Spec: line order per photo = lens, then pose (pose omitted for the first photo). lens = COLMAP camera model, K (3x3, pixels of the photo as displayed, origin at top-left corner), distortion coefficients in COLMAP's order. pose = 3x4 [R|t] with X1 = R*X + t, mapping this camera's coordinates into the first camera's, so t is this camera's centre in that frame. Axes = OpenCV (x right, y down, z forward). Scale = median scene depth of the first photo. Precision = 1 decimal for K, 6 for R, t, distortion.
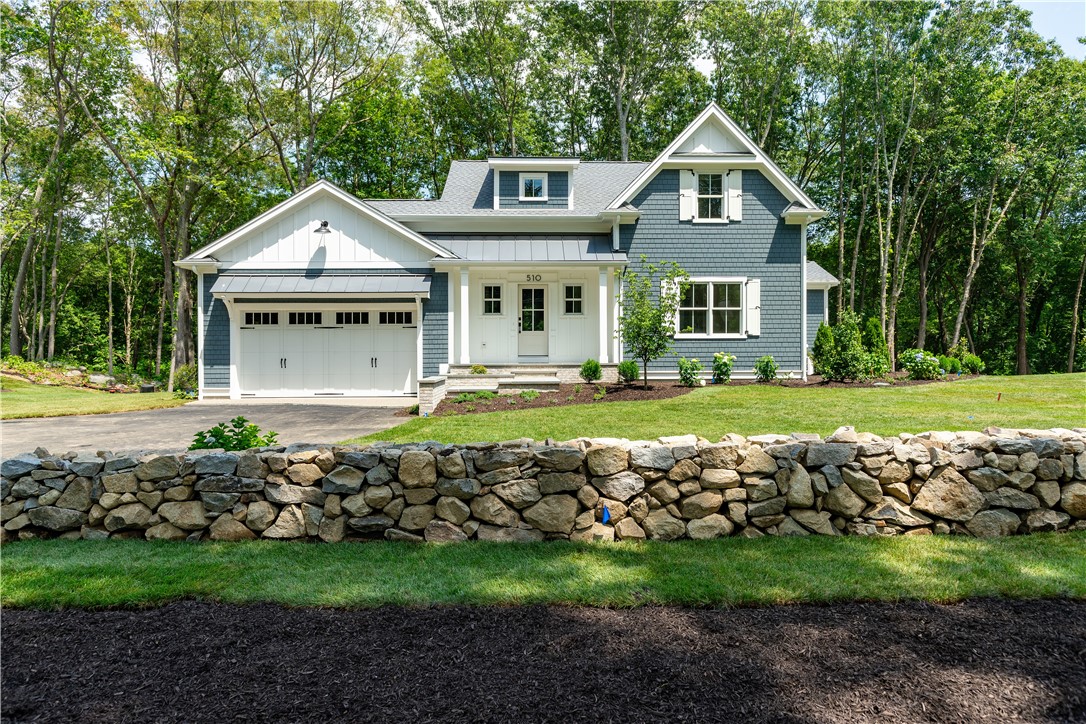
lens RADIAL K [[688.1, 0, 543.0], [0, 688.1, 362.0], [0, 0, 1]] dist [0.001190, 0.001301]
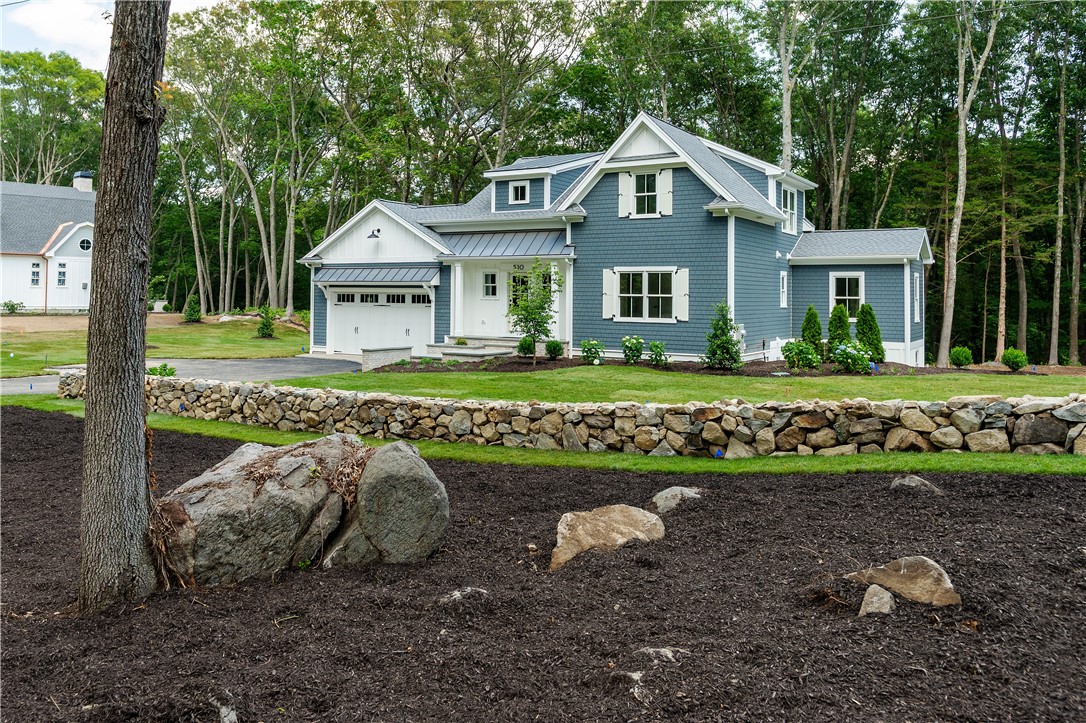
lens RADIAL K [[882.2, 0, 447.6], [0, 882.2, 269.0], [0, 0, 1]] dist [0.000578, 0.001568]
pose [[0.802124, -0.003584, -0.597147, 0.835873], [-0.023912, 0.998987, -0.038116, -0.058251], [0.596679, 0.044853, 0.801225, -0.325059]]
